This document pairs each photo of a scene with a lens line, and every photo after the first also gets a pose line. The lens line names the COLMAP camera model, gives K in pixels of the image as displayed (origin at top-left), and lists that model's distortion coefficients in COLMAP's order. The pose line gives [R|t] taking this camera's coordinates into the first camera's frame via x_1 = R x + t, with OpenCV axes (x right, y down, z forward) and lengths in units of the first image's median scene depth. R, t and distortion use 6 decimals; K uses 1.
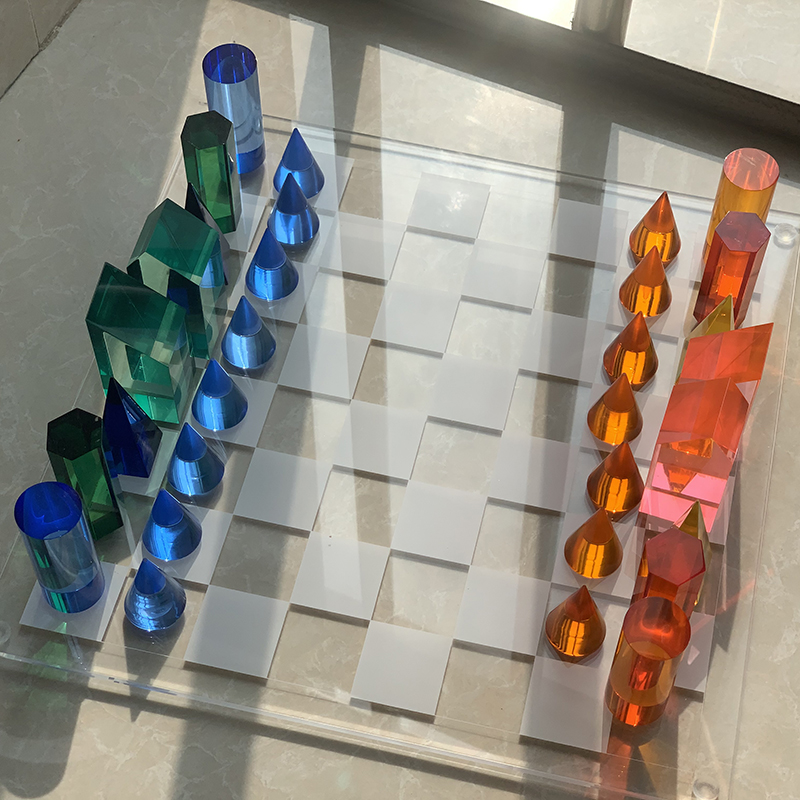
lens RADIAL K [[1576.4, 0, 416.0], [0, 1576.4, 435.6], [0, 0, 1]] dist [-0.005221, 0.000000]
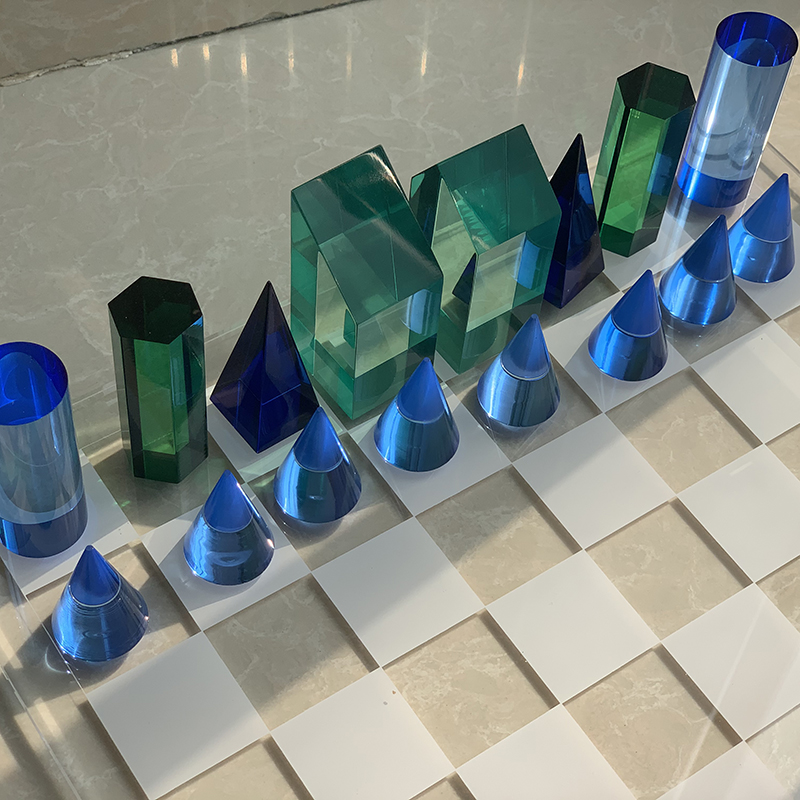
lens RADIAL K [[1576.4, 0, 409.0], [0, 1576.4, 419.1], [0, 0, 1]] dist [-0.005221, 0.000000]
pose [[0.734928, 0.568417, -0.369842, 0.113696], [-0.601621, 0.798171, 0.031218, -0.043208], [0.312942, 0.199562, 0.928570, 0.388862]]
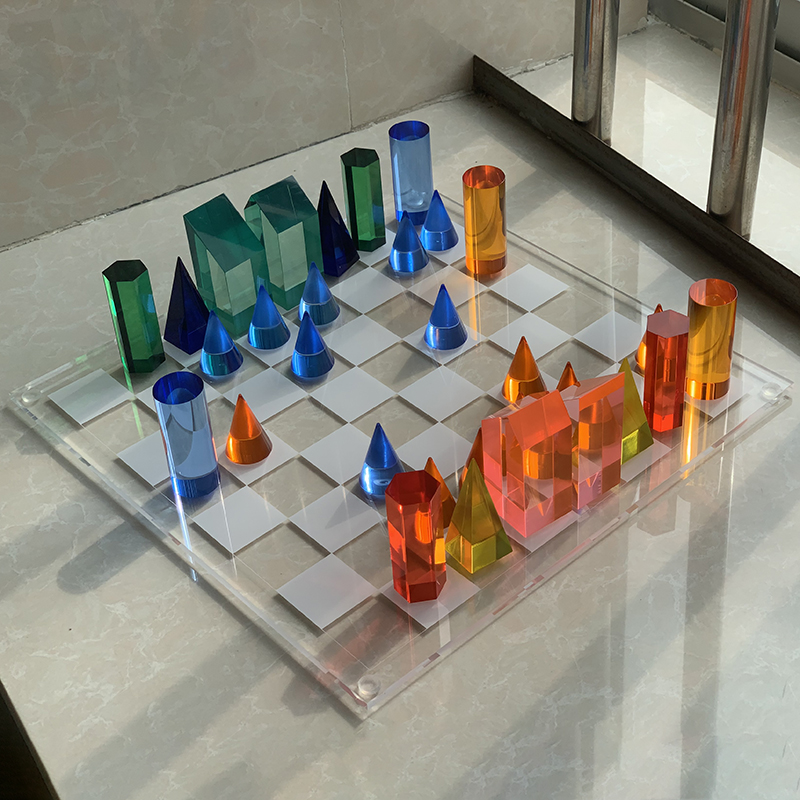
lens RADIAL K [[1454.8, 0, 432.6], [0, 1454.8, 409.0], [0, 0, 1]] dist [-0.002588, 0.000000]
pose [[0.821565, 0.320292, -0.471640, 0.578129], [-0.448623, 0.873693, -0.188142, 0.201410], [0.351808, 0.366159, 0.861486, 0.033841]]
